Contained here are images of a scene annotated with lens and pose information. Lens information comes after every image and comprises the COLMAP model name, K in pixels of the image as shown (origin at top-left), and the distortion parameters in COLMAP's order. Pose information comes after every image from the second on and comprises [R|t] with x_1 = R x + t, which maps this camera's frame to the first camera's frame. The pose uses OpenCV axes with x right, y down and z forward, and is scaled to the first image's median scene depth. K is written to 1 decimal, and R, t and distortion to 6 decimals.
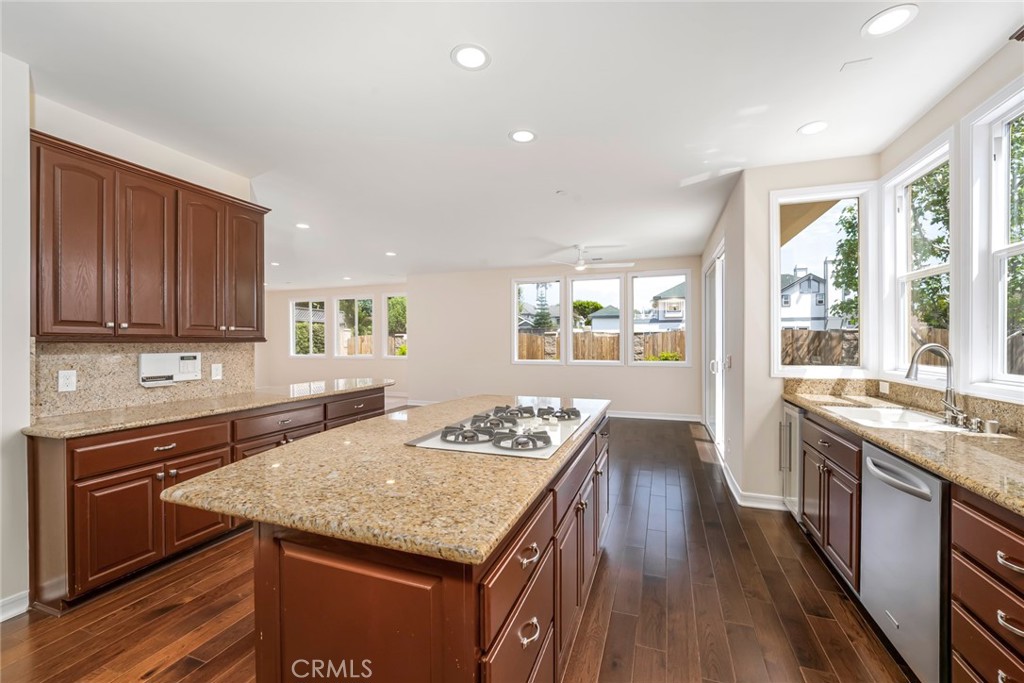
lens RADIAL K [[417.8, 0, 509.5], [0, 417.8, 341.8], [0, 0, 1]] dist [-0.020673, 0.004518]
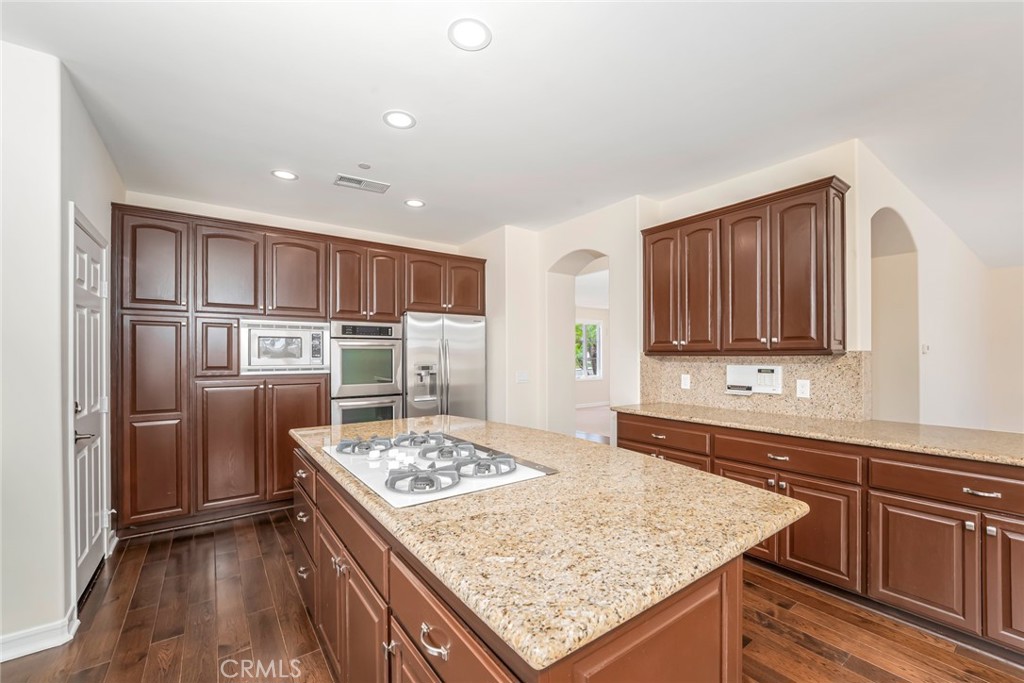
lens RADIAL K [[417.8, 0, 518.8], [0, 417.8, 357.1], [0, 0, 1]] dist [-0.020673, 0.004518]
pose [[-0.552694, 0.007105, -0.833354, 0.103066], [0.003932, 0.999975, 0.005918, -0.000714], [0.833375, -0.000006, -0.552708, 0.279384]]
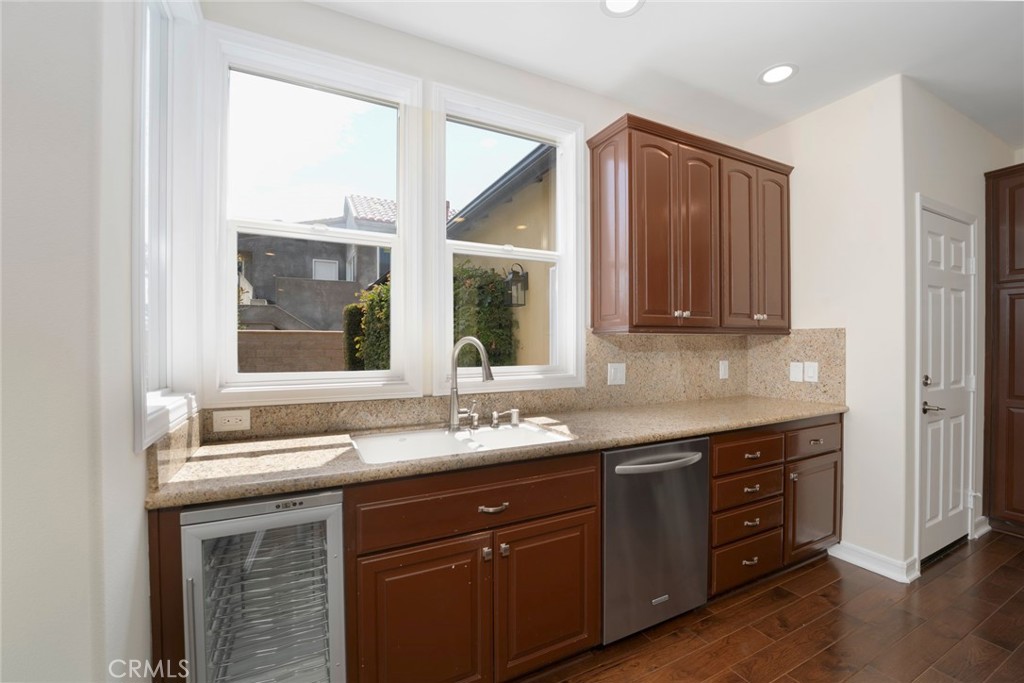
lens RADIAL K [[417.8, 0, 507.0], [0, 417.8, 351.0], [0, 0, 1]] dist [-0.020673, 0.004518]
pose [[-0.722374, -0.007947, 0.691457, 0.067972], [0.006036, 0.999823, 0.017797, 0.003127], [-0.691476, 0.017030, -0.722198, 0.298554]]
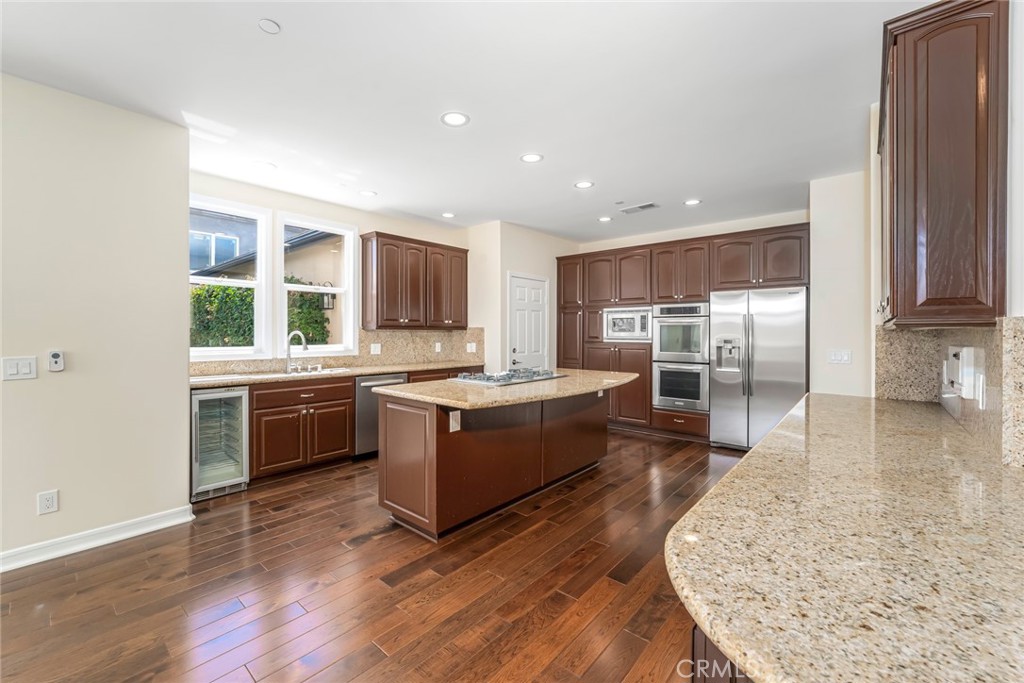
lens RADIAL K [[417.8, 0, 508.8], [0, 417.8, 338.5], [0, 0, 1]] dist [-0.020673, 0.004518]
pose [[-0.932734, -0.005334, 0.360526, -0.109187], [0.000178, 0.999884, 0.015253, 0.001515], [-0.360565, 0.014291, -0.932625, 0.459539]]
